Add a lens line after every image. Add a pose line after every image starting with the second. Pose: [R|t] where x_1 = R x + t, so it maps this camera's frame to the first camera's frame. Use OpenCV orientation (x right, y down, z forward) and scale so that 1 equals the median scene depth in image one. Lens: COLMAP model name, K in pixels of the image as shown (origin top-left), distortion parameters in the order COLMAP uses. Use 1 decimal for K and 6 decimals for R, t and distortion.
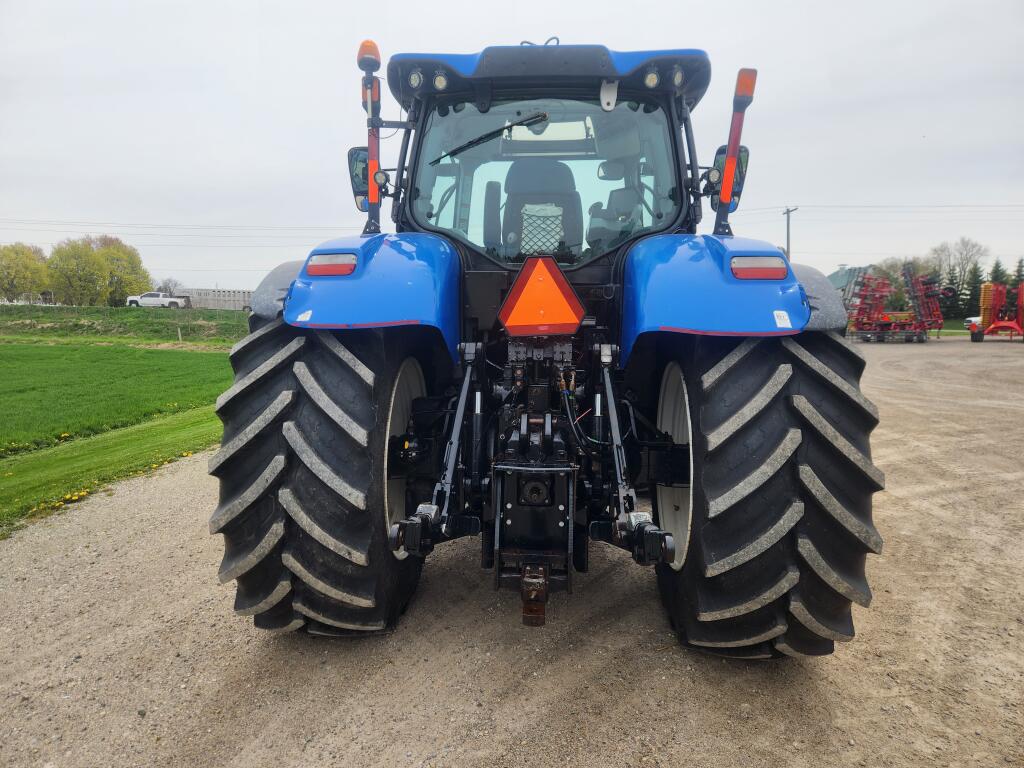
lens RADIAL K [[649.5, 0, 513.2], [0, 649.5, 378.8], [0, 0, 1]] dist [0.023587, 0.000370]
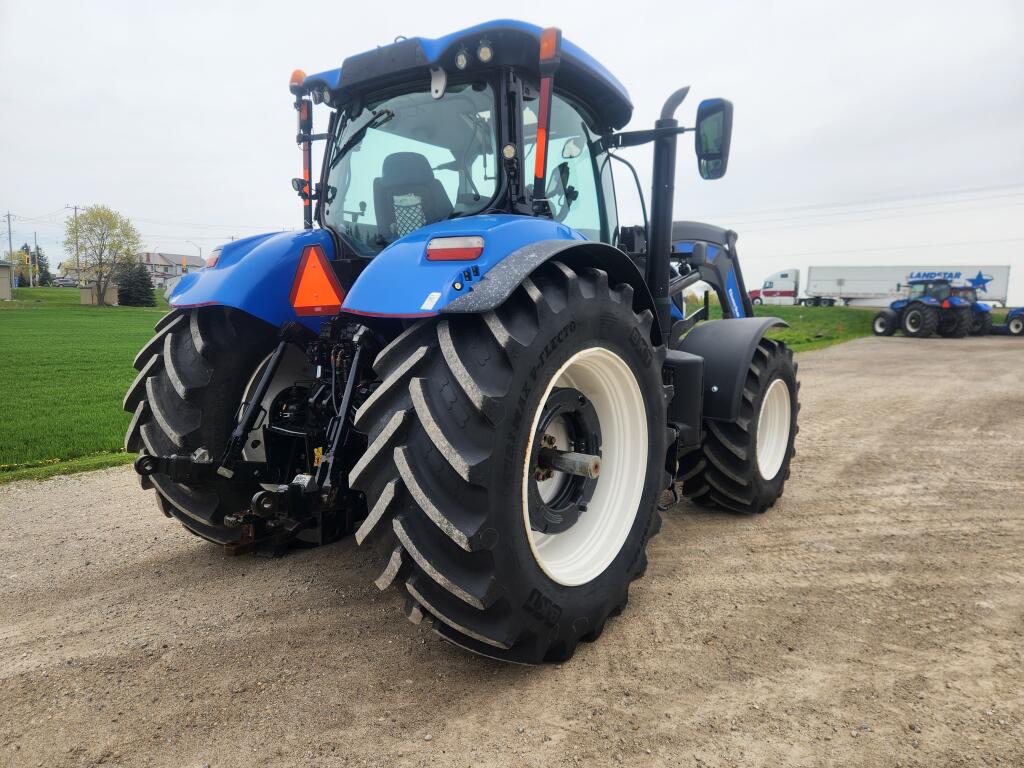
lens RADIAL K [[697.3, 0, 507.9], [0, 697.3, 386.6], [0, 0, 1]] dist [0.029901, 0.004377]
pose [[0.838921, 0.067645, -0.540032, 0.855898], [-0.062883, 0.997648, 0.027279, 0.001201], [0.540608, 0.011074, 0.841202, 0.144828]]
